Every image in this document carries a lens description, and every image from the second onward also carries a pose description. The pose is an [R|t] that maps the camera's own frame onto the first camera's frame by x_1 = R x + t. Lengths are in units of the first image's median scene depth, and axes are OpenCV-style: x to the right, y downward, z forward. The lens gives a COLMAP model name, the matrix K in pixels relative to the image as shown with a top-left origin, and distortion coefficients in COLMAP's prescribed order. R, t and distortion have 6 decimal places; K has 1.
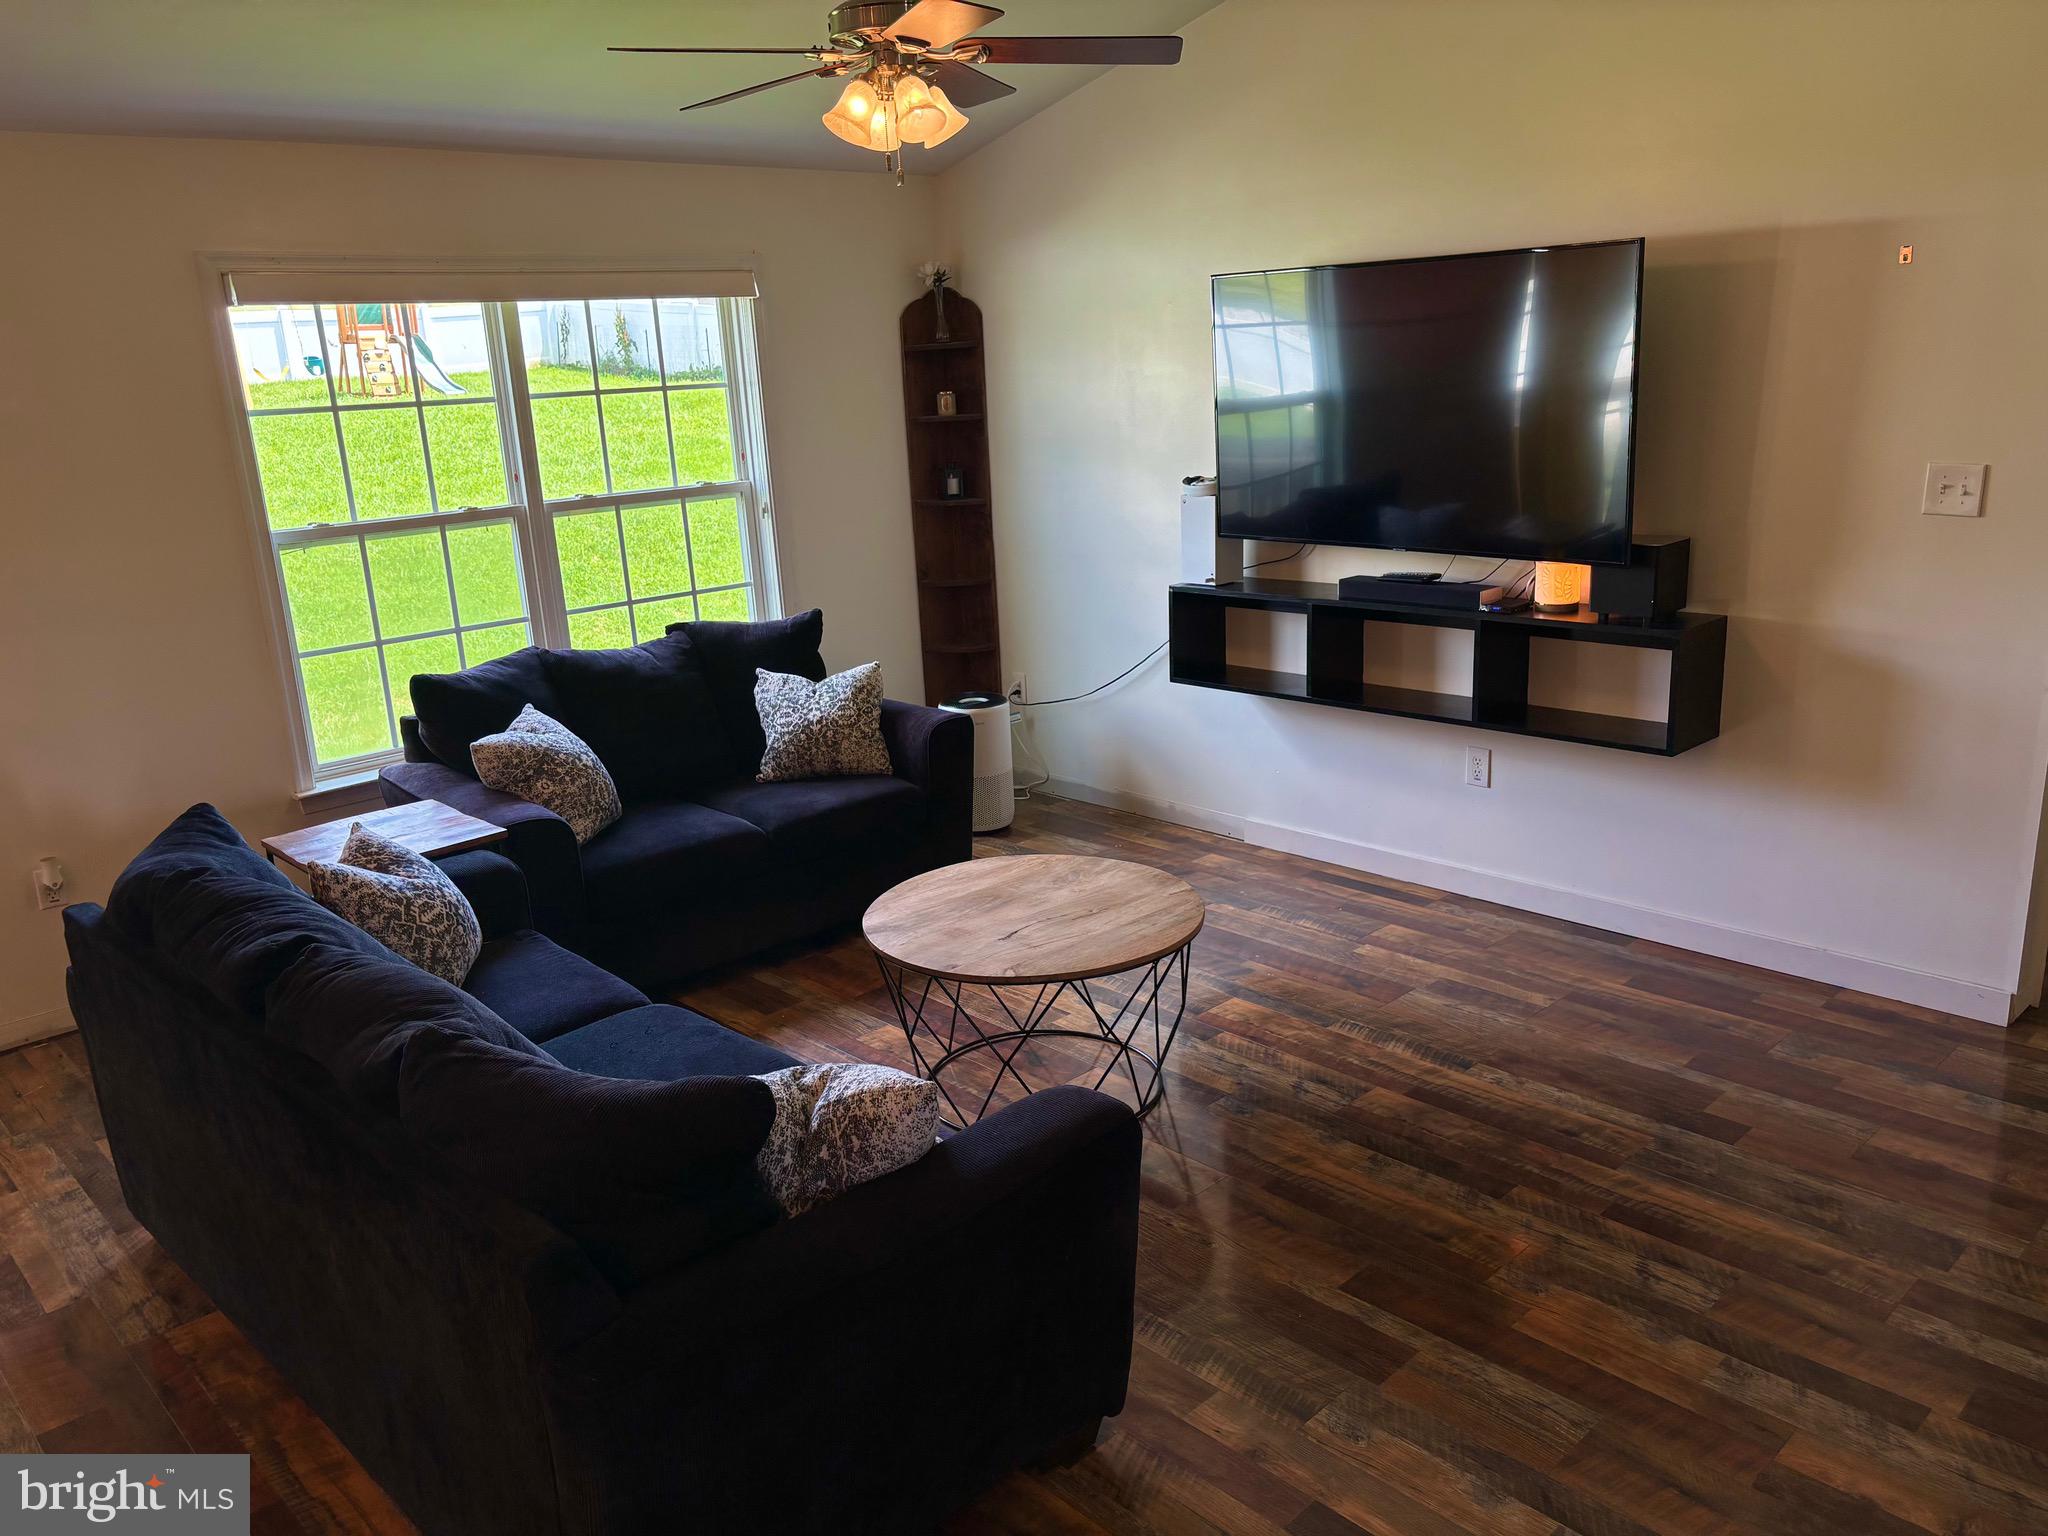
lens RADIAL K [[1545.2, 0, 1025.7], [0, 1545.2, 765.0], [0, 0, 1]] dist [0.049281, -0.044598]
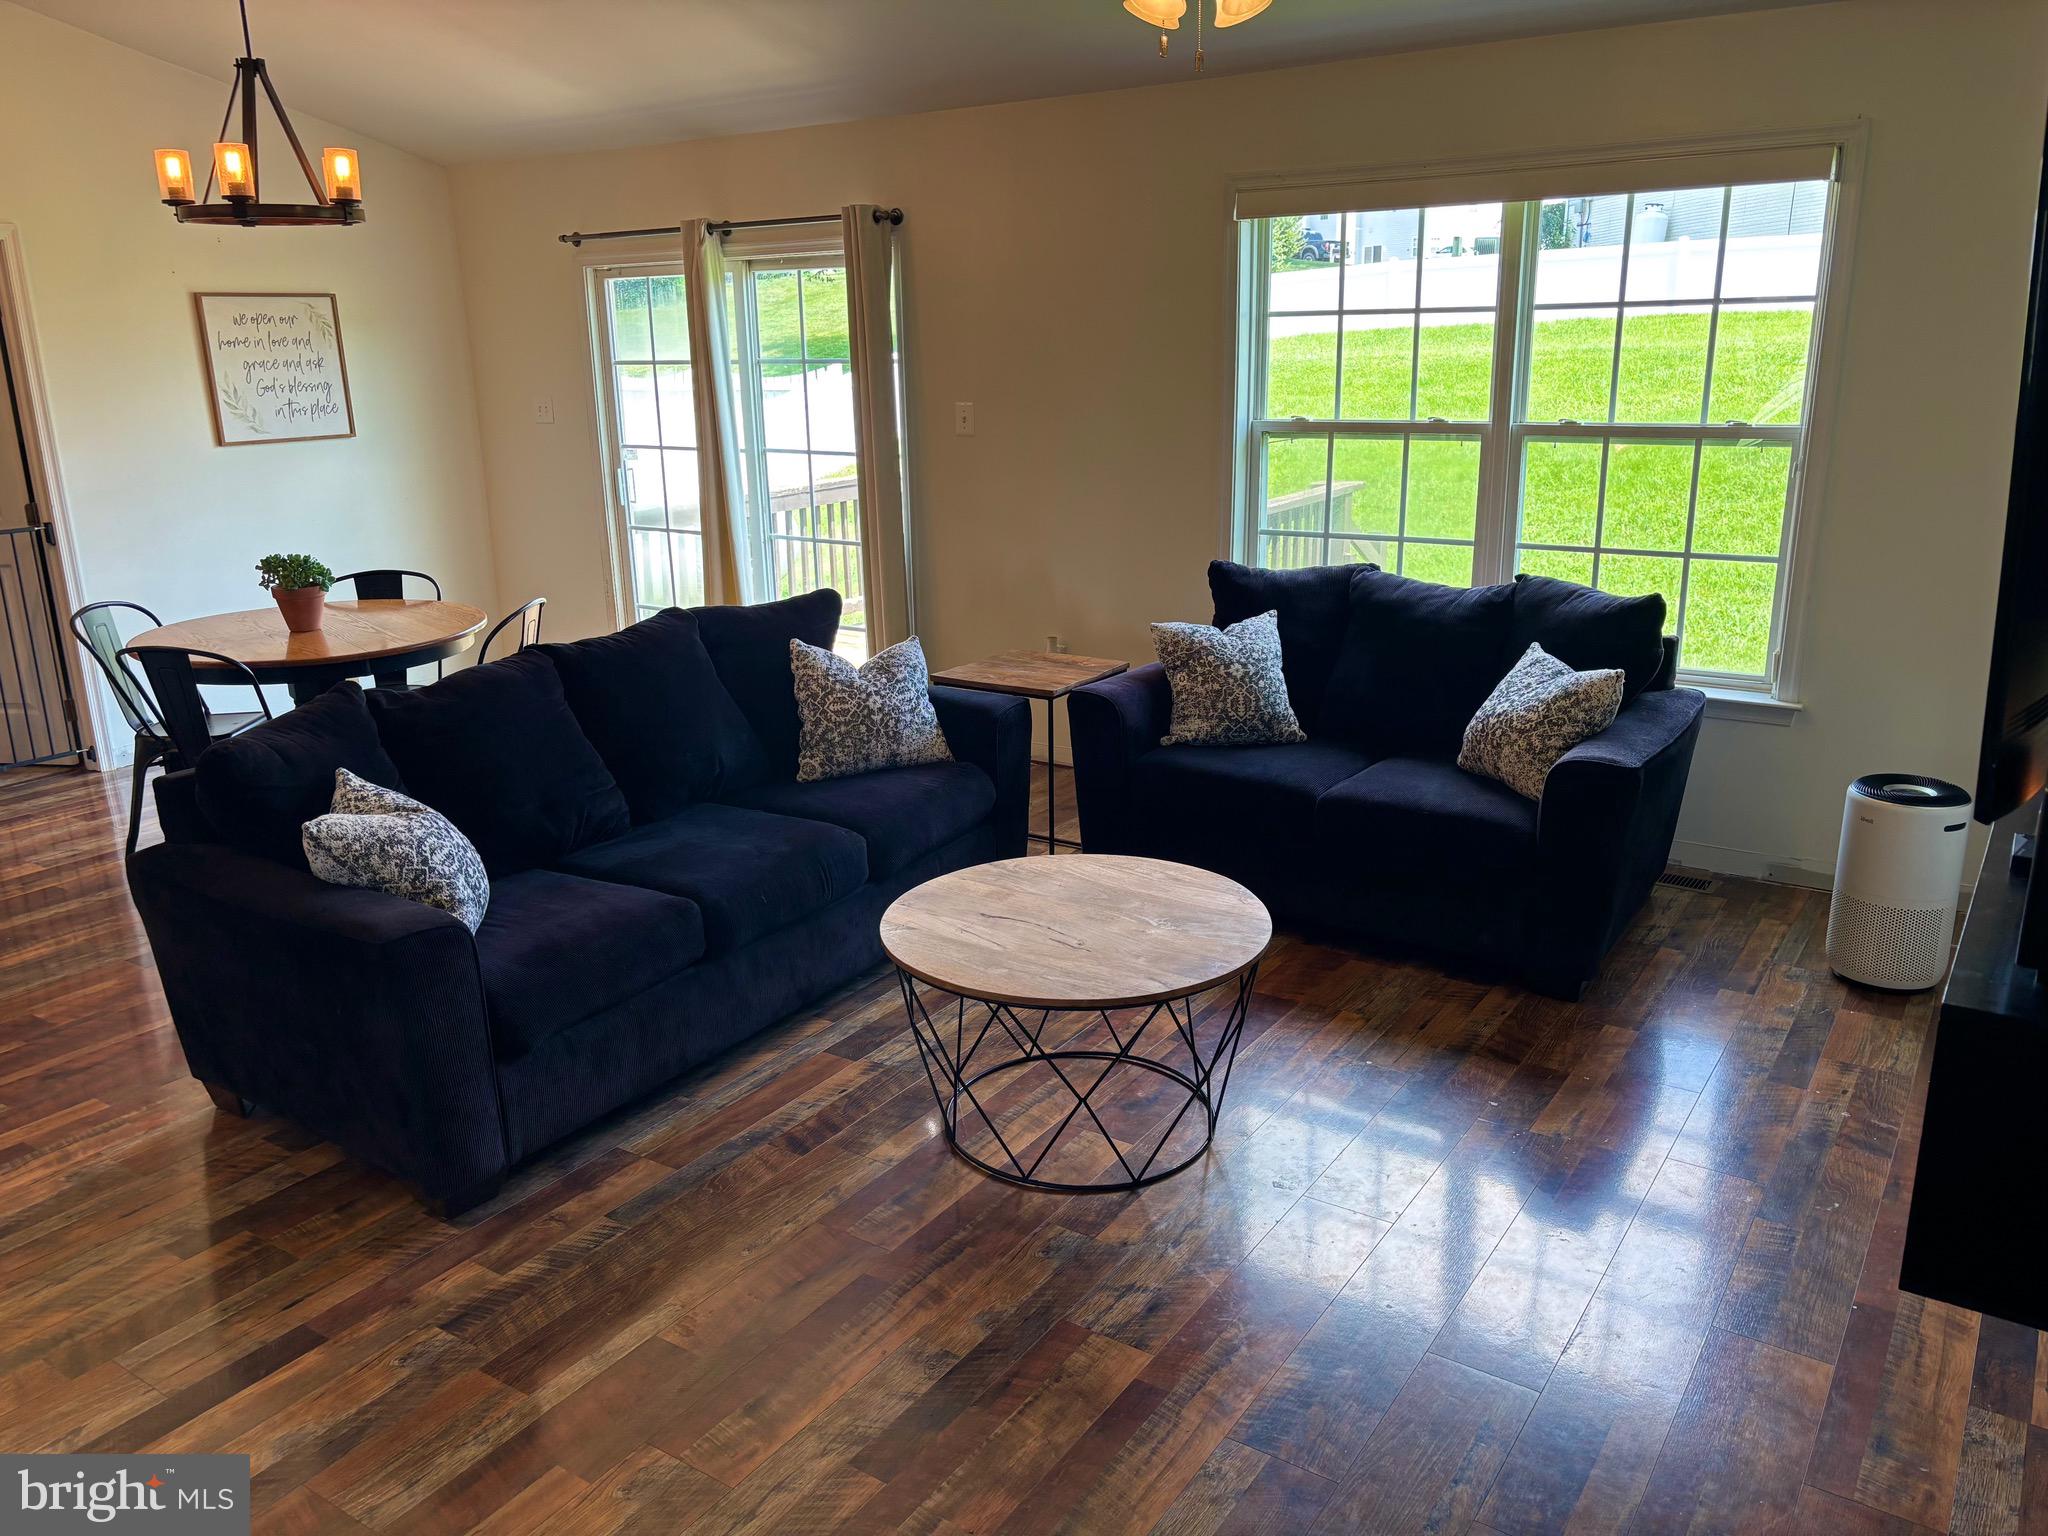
lens RADIAL K [[1545.2, 0, 1011.6], [0, 1545.2, 771.8], [0, 0, 1]] dist [0.049281, -0.044598]
pose [[0.208290, 0.307734, -0.928394, 0.626092], [-0.243229, 0.935691, 0.255583, -0.158092], [0.947341, 0.172577, 0.269745, 0.576229]]
